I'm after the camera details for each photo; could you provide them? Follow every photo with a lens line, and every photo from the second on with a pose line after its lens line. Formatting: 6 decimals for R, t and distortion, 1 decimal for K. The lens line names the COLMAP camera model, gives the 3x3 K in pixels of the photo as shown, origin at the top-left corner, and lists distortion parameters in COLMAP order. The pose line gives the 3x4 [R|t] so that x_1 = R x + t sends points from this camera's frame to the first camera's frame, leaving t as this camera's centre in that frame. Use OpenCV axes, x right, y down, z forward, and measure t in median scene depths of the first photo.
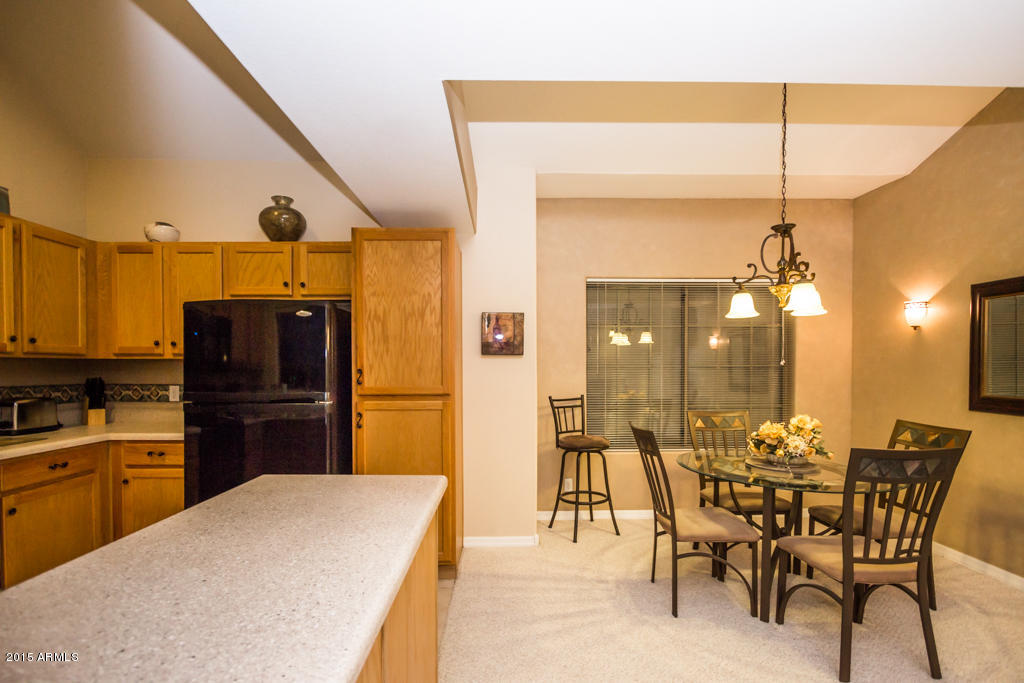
lens RADIAL K [[499.8, 0, 506.8], [0, 499.8, 361.1], [0, 0, 1]] dist [-0.004369, 0.000033]
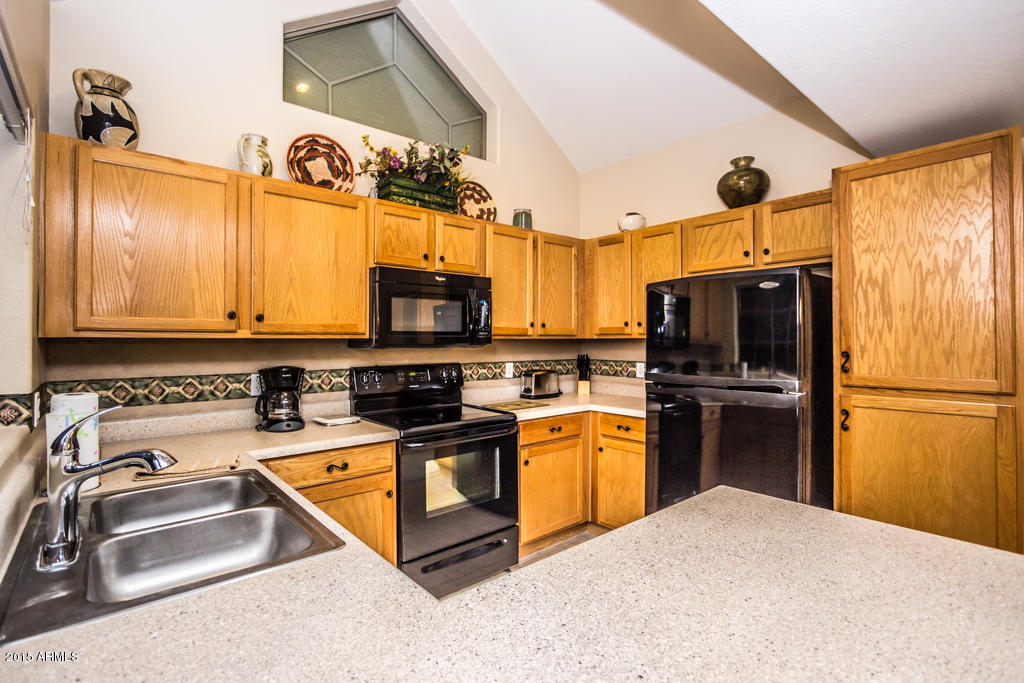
lens RADIAL K [[499.8, 0, 506.8], [0, 499.8, 361.1], [0, 0, 1]] dist [-0.004369, 0.000033]
pose [[0.653882, 0.025658, -0.756161, -0.047477], [0.014563, 0.998813, 0.046485, -0.010643], [0.756456, -0.041408, 0.652732, 0.094799]]
